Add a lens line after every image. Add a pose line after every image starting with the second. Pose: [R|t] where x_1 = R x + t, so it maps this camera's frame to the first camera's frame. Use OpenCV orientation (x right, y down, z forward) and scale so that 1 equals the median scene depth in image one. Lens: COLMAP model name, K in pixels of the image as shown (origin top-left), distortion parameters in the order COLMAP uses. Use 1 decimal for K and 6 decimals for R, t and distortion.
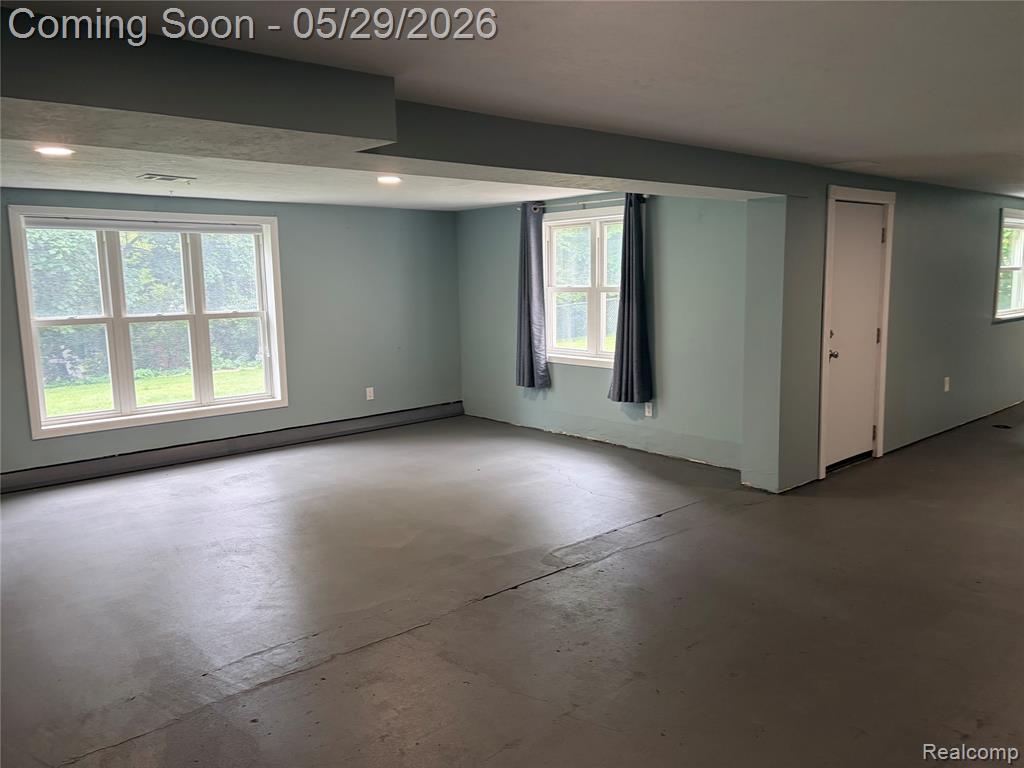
lens RADIAL K [[773.5, 0, 502.5], [0, 773.5, 377.4], [0, 0, 1]] dist [0.055267, -0.060866]
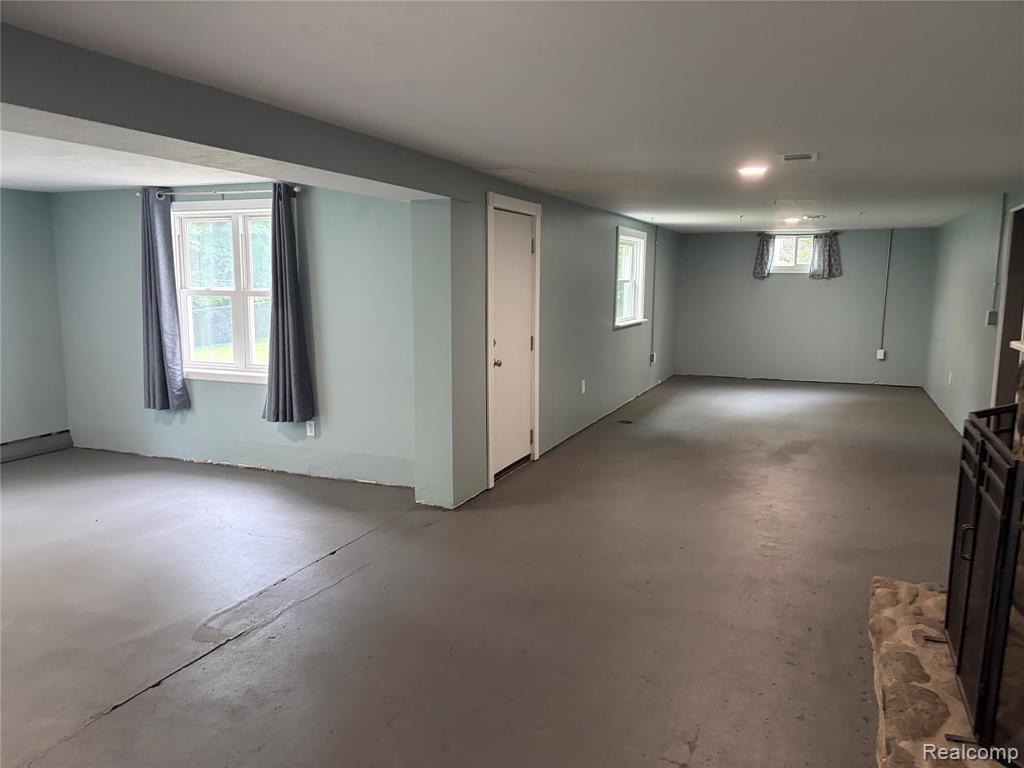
lens RADIAL K [[773.5, 0, 504.6], [0, 773.5, 384.1], [0, 0, 1]] dist [0.055267, -0.060866]
pose [[0.897685, -0.038766, 0.438930, -0.002433], [0.038164, 0.999219, 0.010197, -0.012012], [-0.438983, 0.007598, 0.898463, 0.106562]]
